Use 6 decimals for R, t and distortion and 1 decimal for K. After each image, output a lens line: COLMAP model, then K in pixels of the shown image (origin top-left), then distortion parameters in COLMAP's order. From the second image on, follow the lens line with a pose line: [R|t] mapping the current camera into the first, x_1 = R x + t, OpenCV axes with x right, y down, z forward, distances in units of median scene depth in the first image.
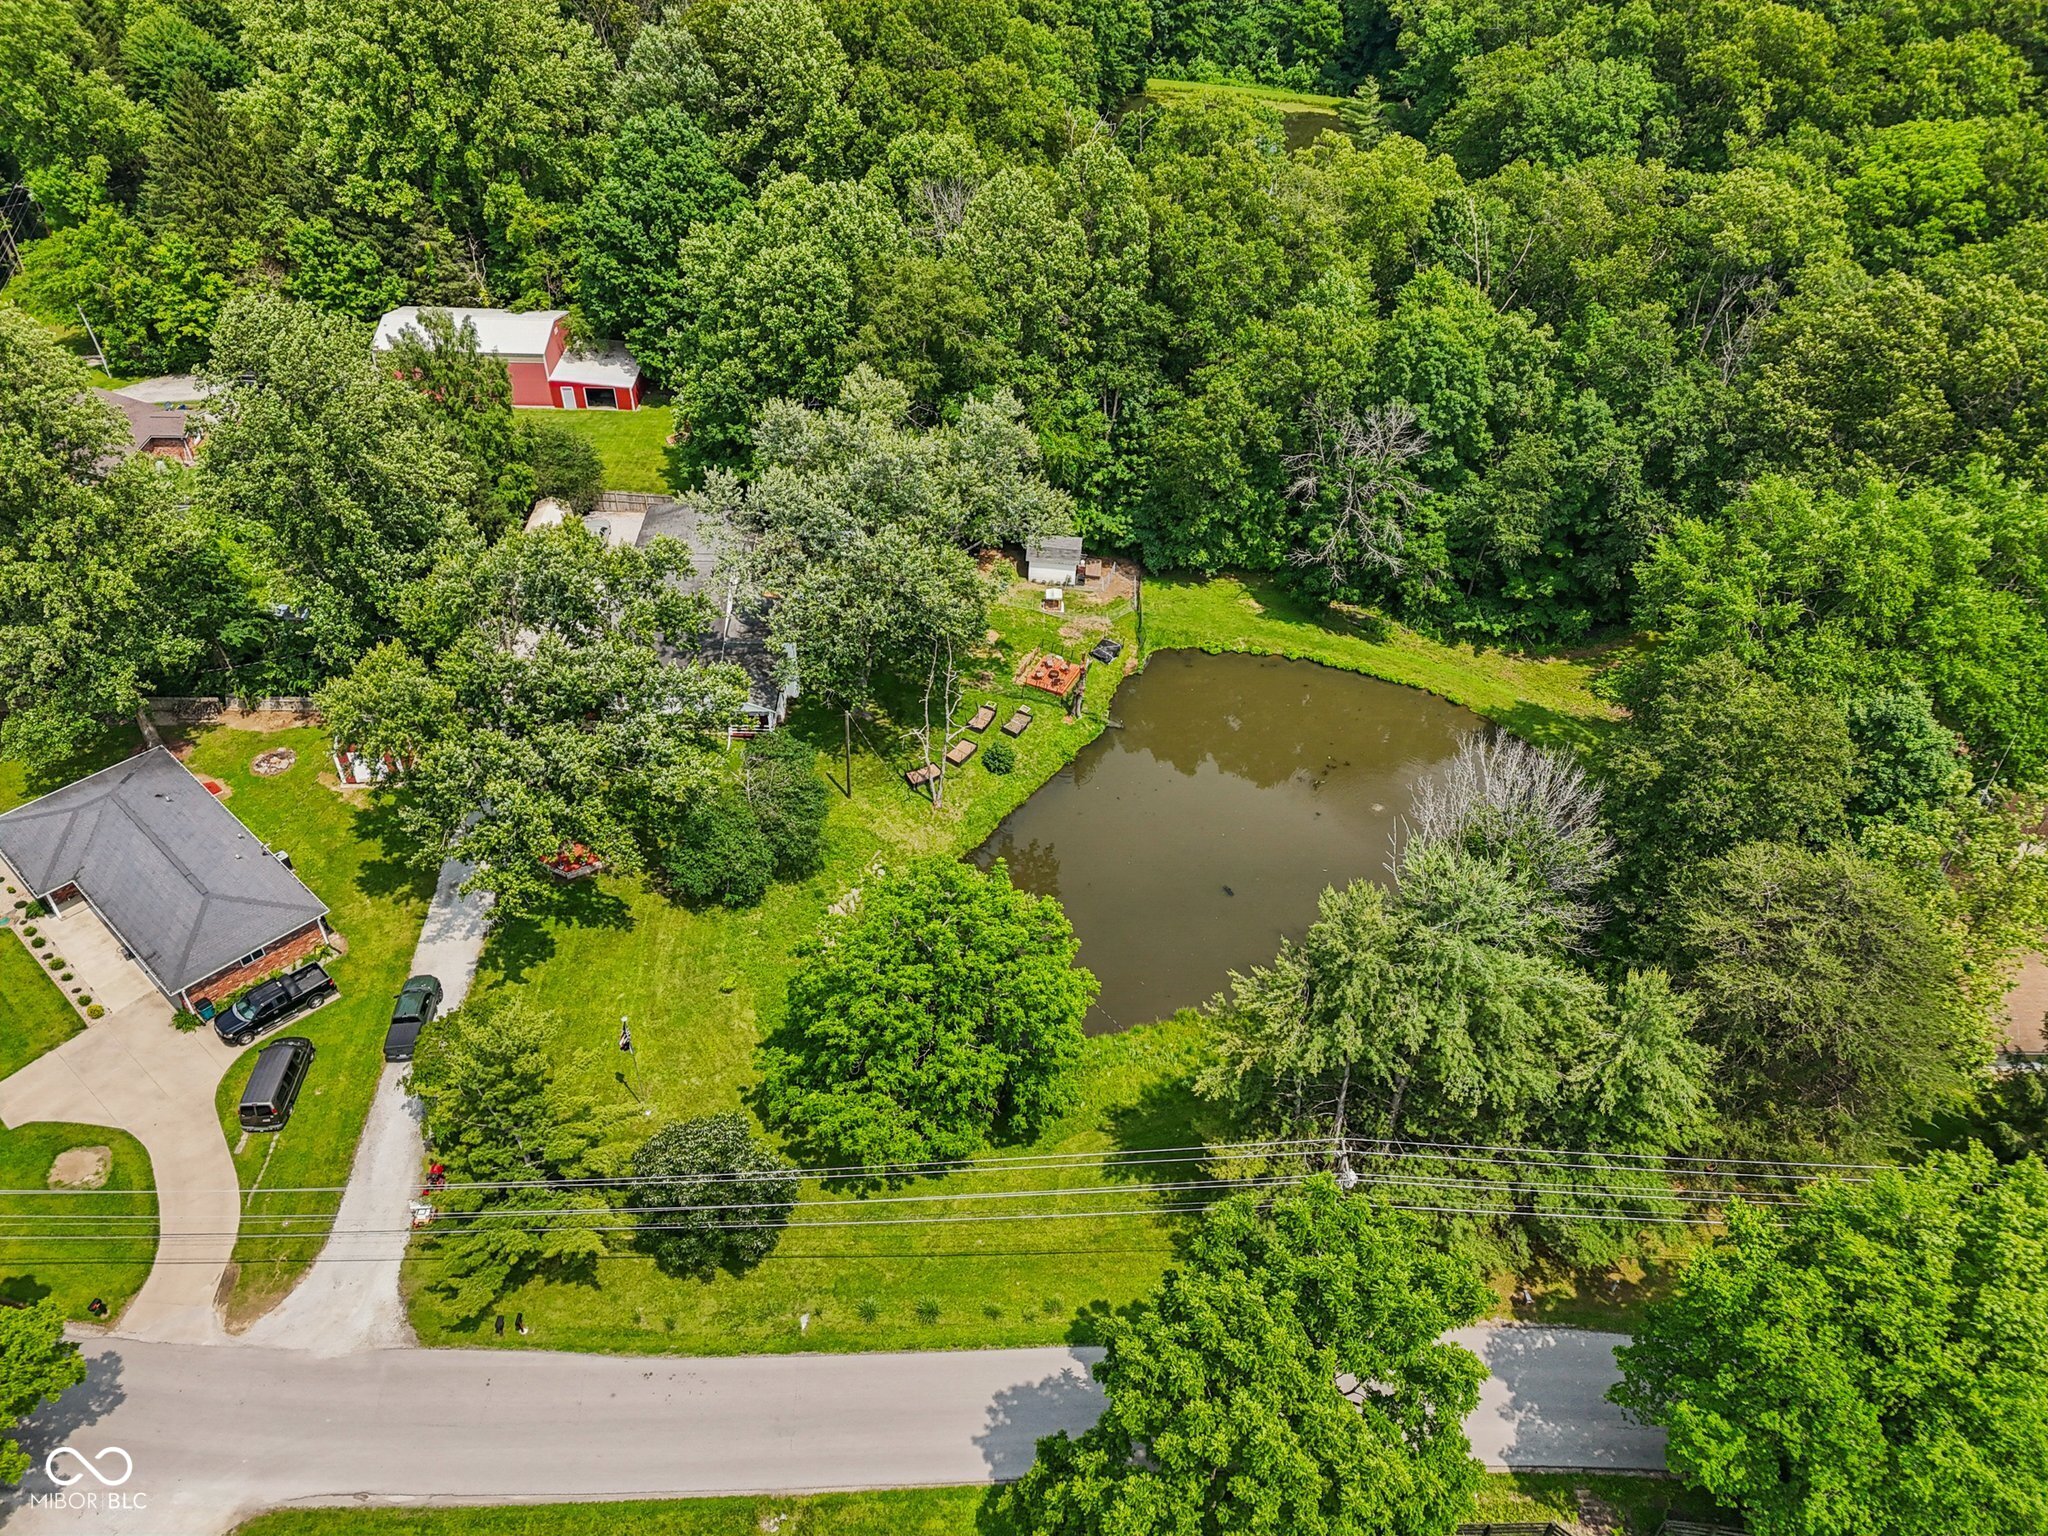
lens RADIAL K [[1552.0, 0, 1037.9], [0, 1552.0, 749.4], [0, 0, 1]] dist [0.079631, -0.069626]
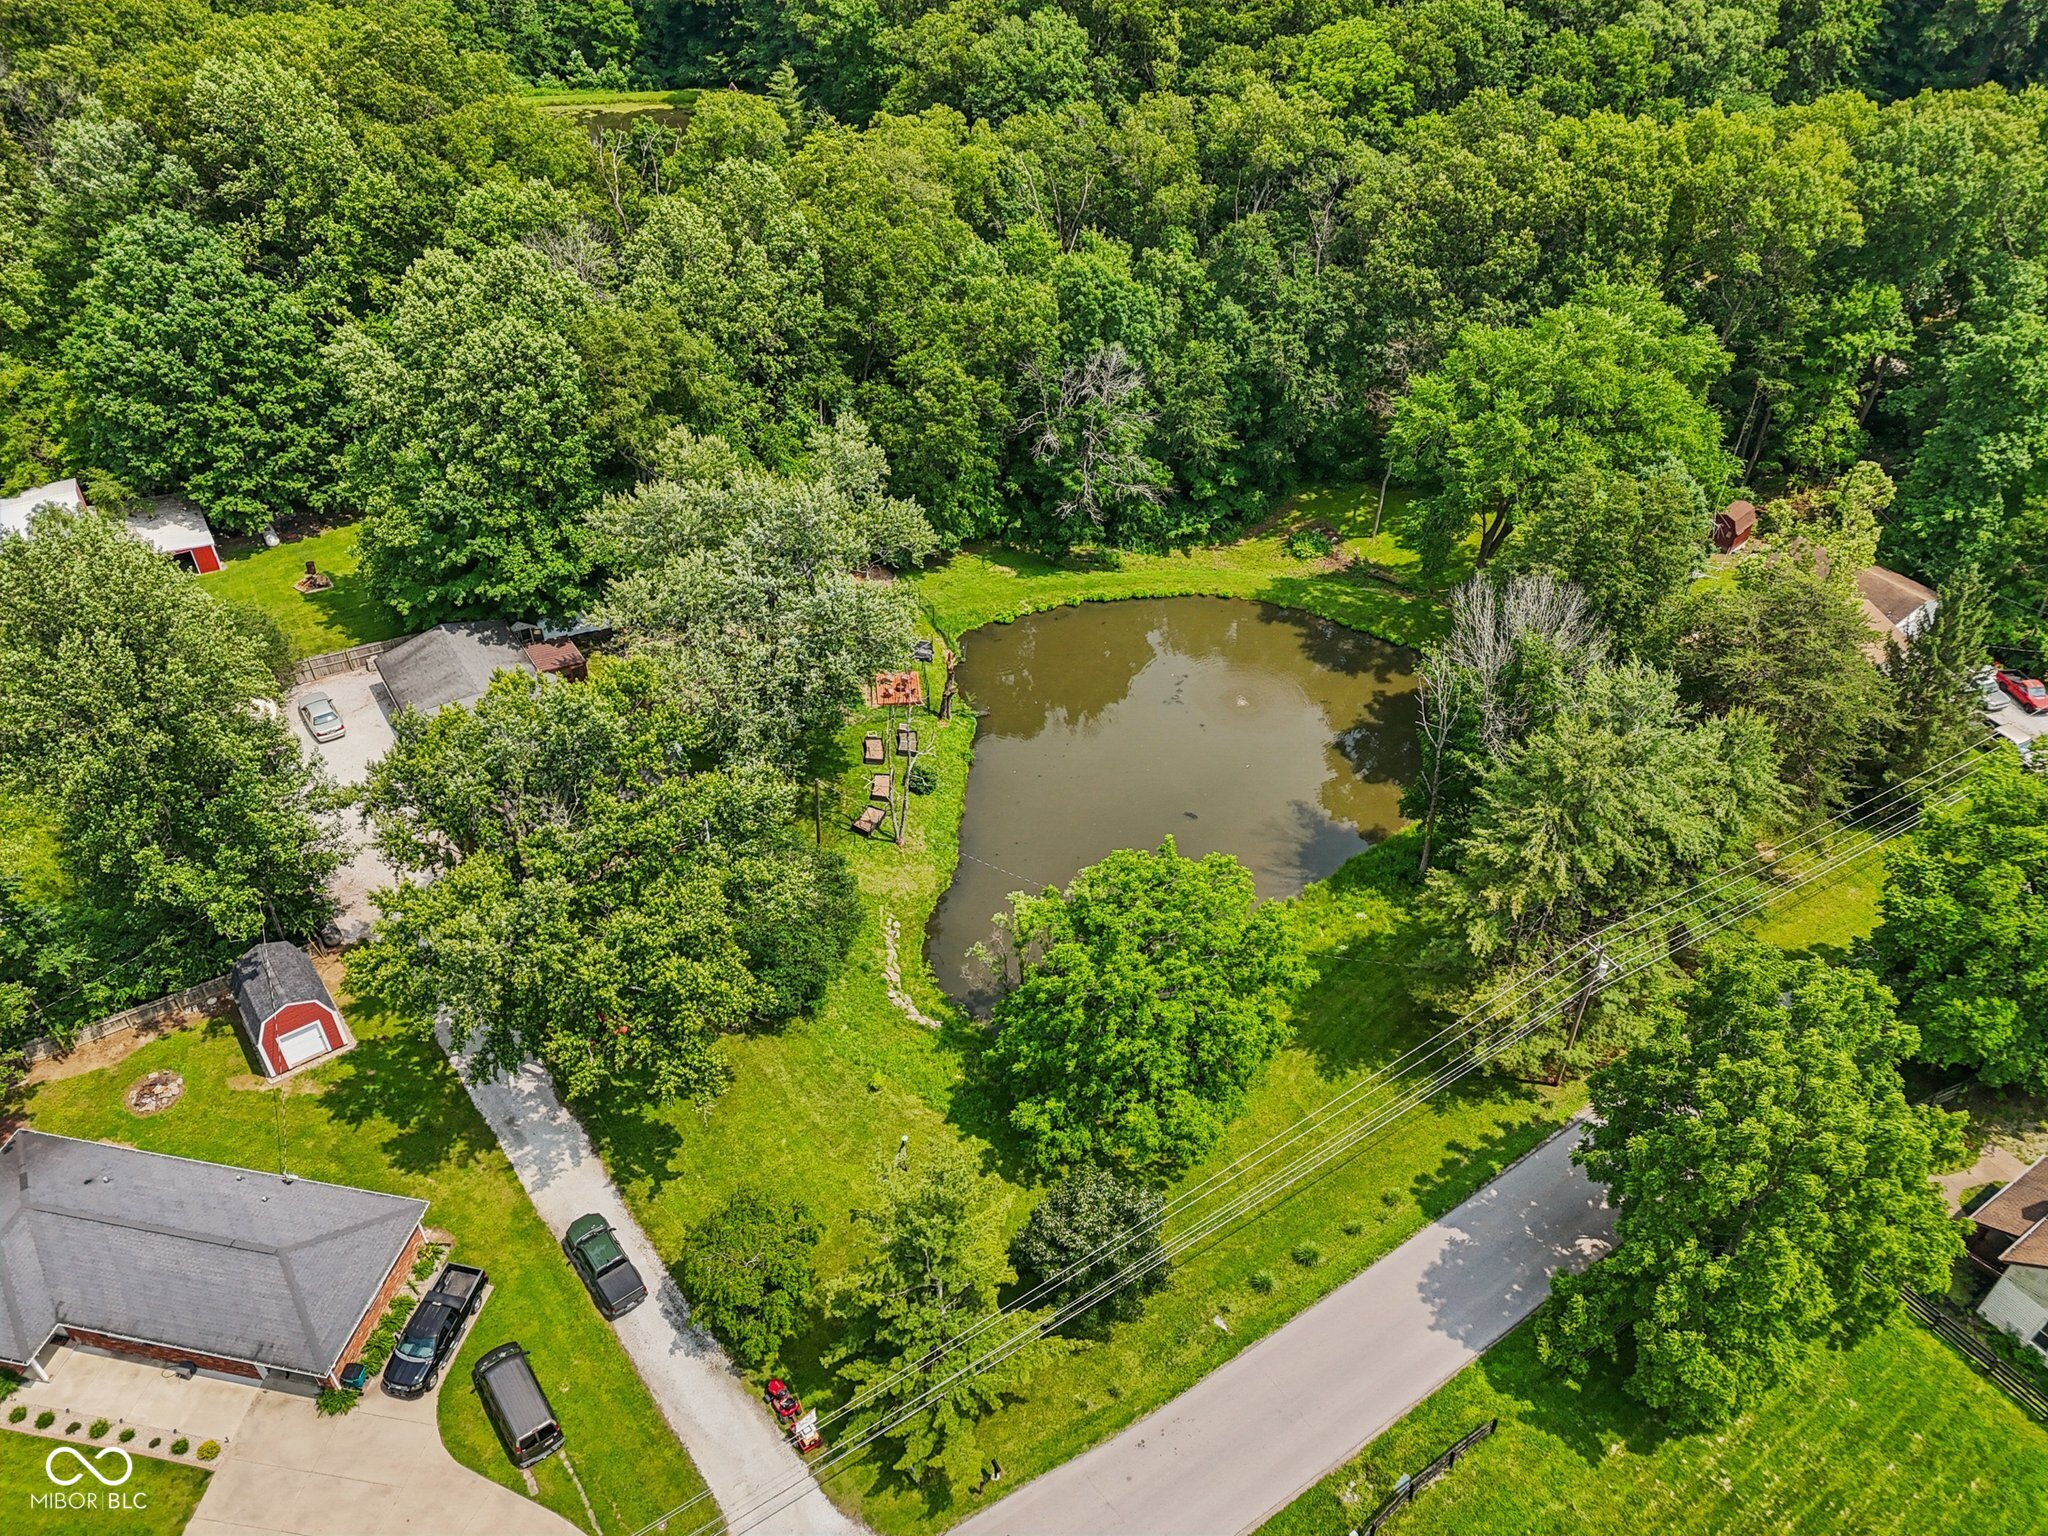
lens RADIAL K [[1552.0, 0, 1037.9], [0, 1552.0, 749.4], [0, 0, 1]] dist [0.079631, -0.069626]
pose [[0.841003, -0.334034, 0.425600, -0.401490], [0.330480, 0.940003, 0.084722, -0.075907], [-0.428365, 0.069401, 0.900937, 0.087723]]
